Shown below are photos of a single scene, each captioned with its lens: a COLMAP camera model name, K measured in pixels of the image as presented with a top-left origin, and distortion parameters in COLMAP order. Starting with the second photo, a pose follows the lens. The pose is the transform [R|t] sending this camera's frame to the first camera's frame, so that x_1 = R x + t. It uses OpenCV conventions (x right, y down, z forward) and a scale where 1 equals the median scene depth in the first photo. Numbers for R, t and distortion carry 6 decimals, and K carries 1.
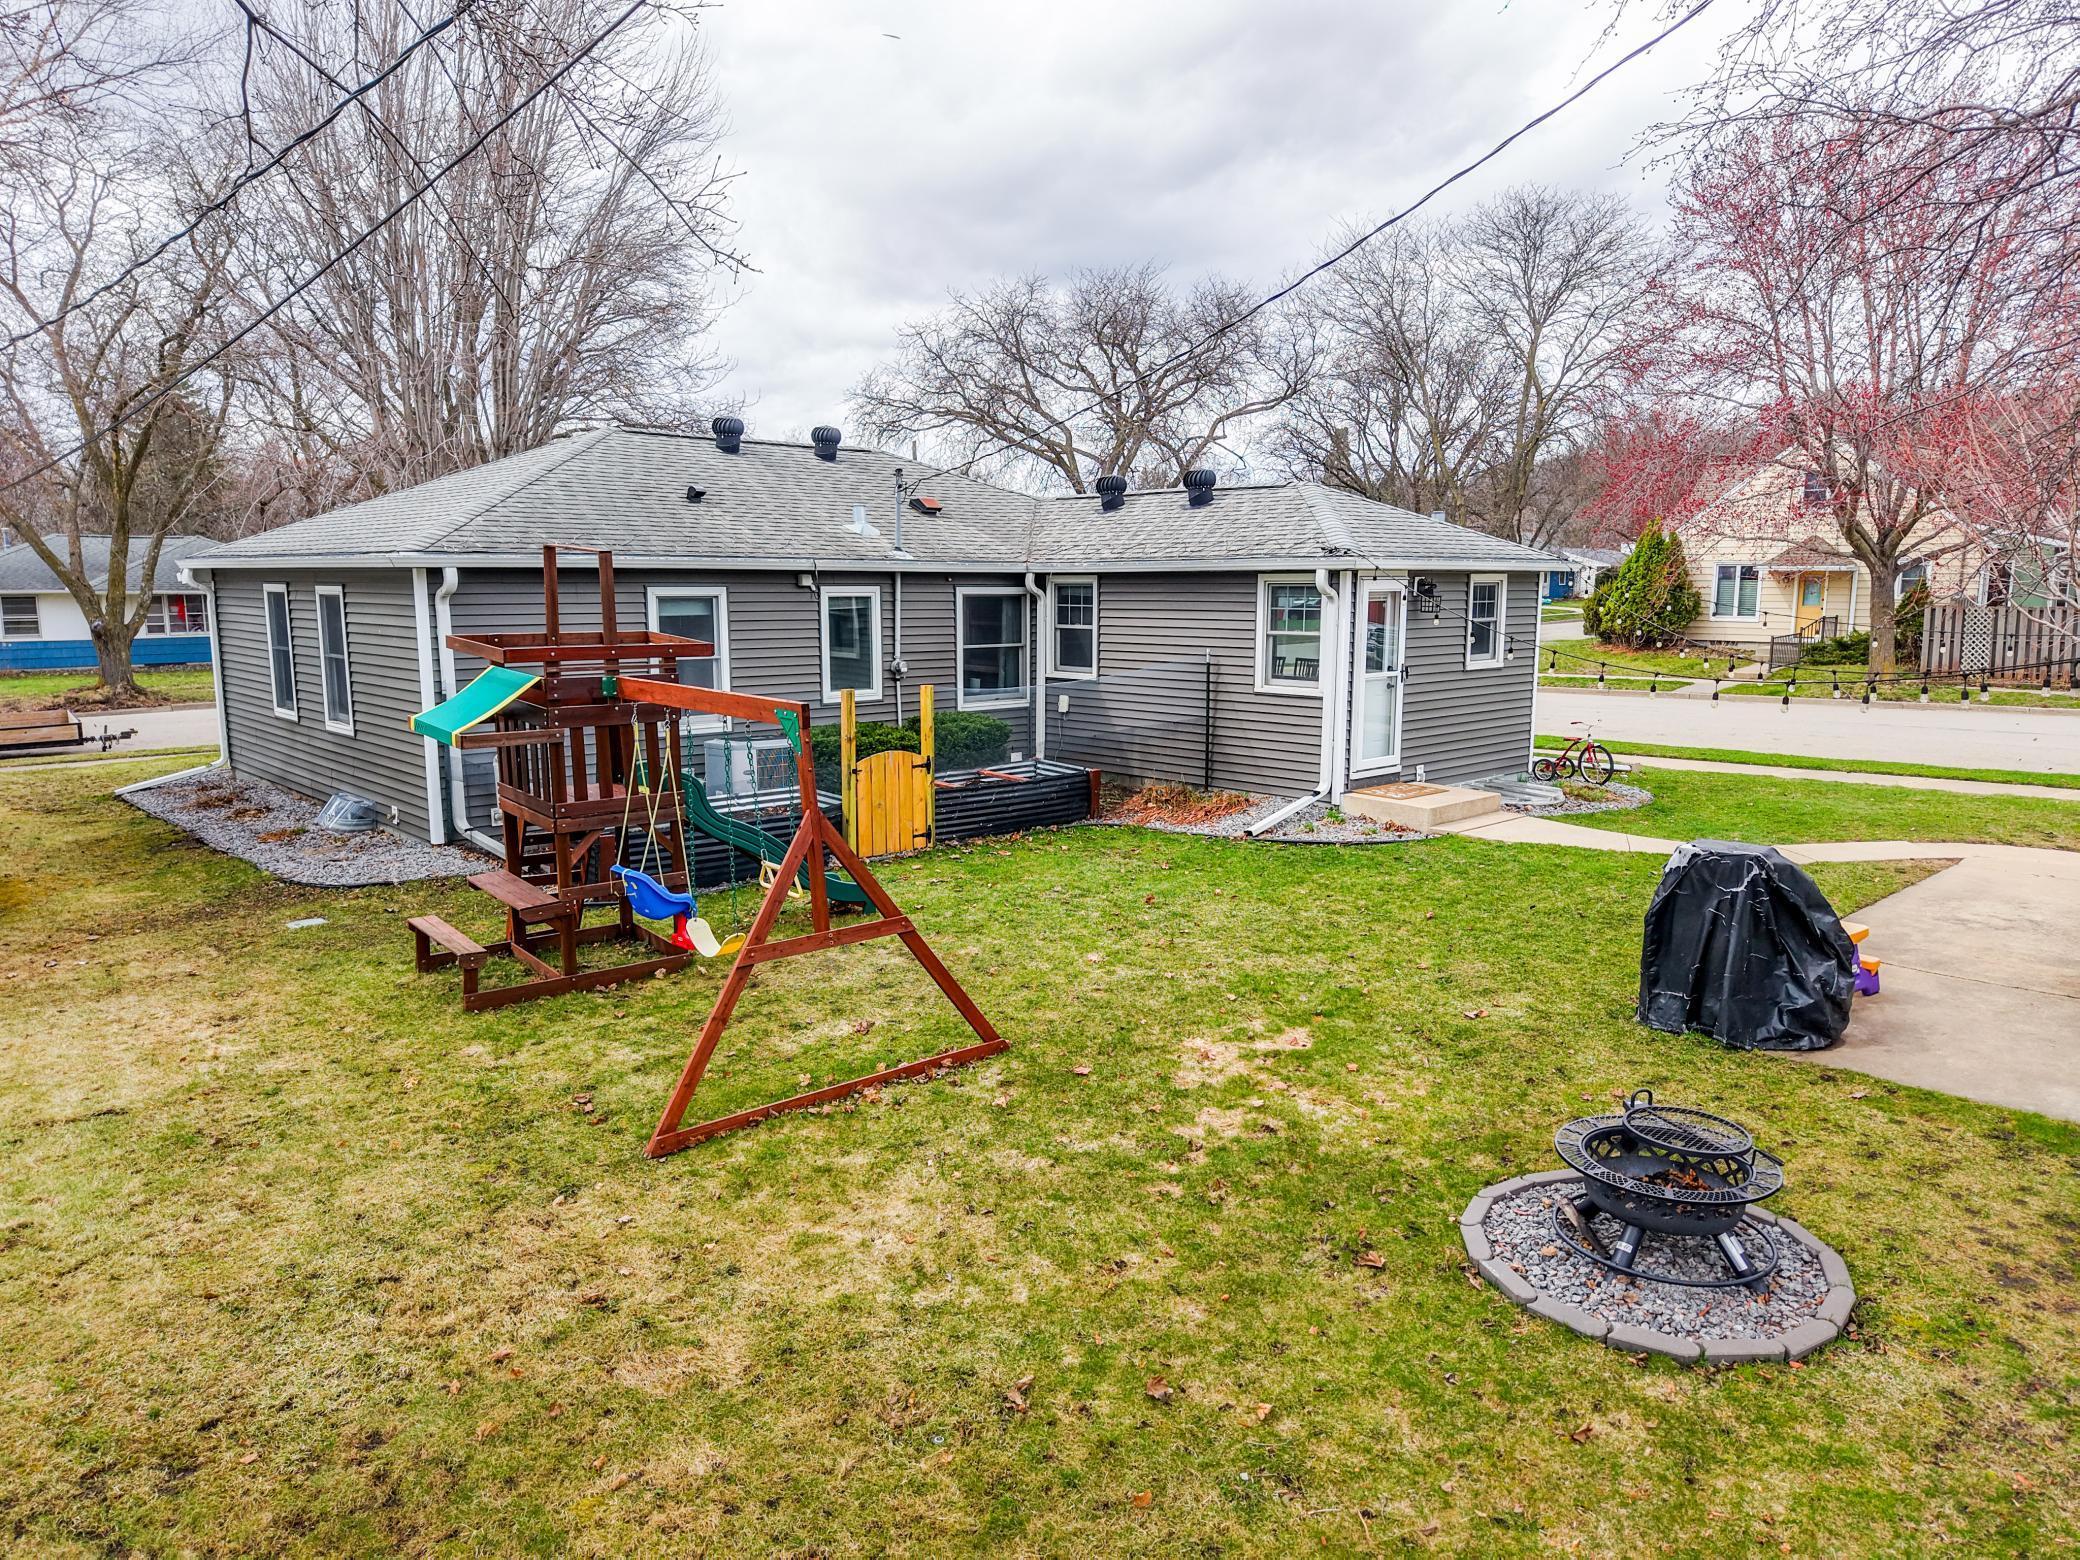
lens RADIAL K [[1392.4, 0, 1058.0], [0, 1392.4, 780.6], [0, 0, 1]] dist [0.035091, -0.037309]
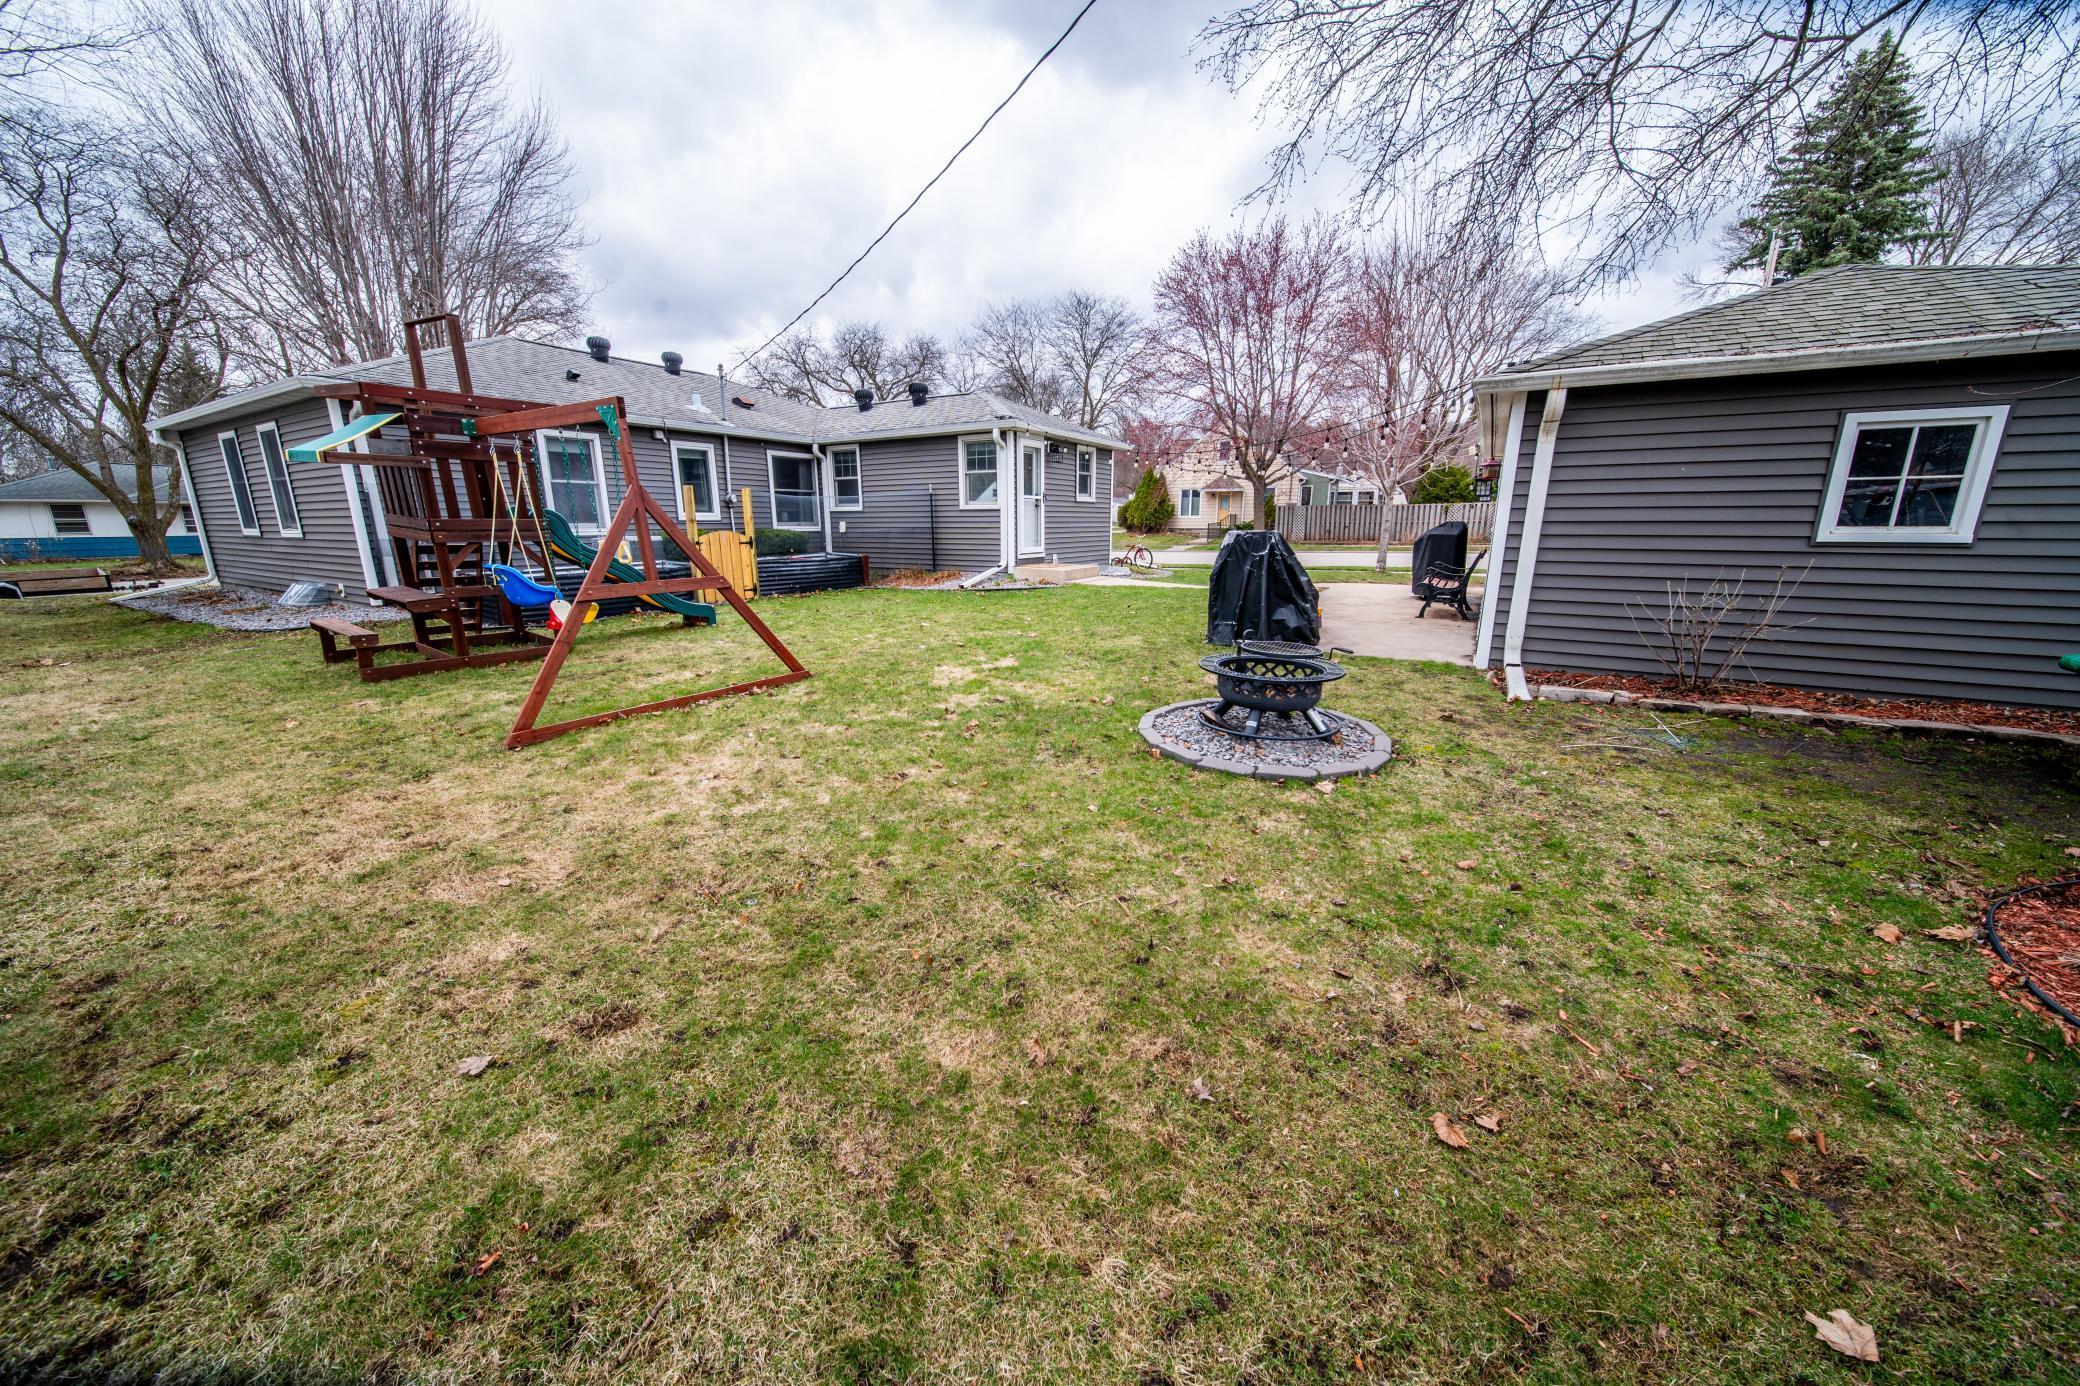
lens RADIAL K [[721.1, 0, 1042.0], [0, 721.1, 691.9], [0, 0, 1]] dist [0.001163, -0.001327]
pose [[0.964580, -0.065026, 0.255649, 0.001757], [0.042931, 0.994918, 0.091081, 0.140574], [-0.260272, -0.076879, 0.962470, 0.212091]]
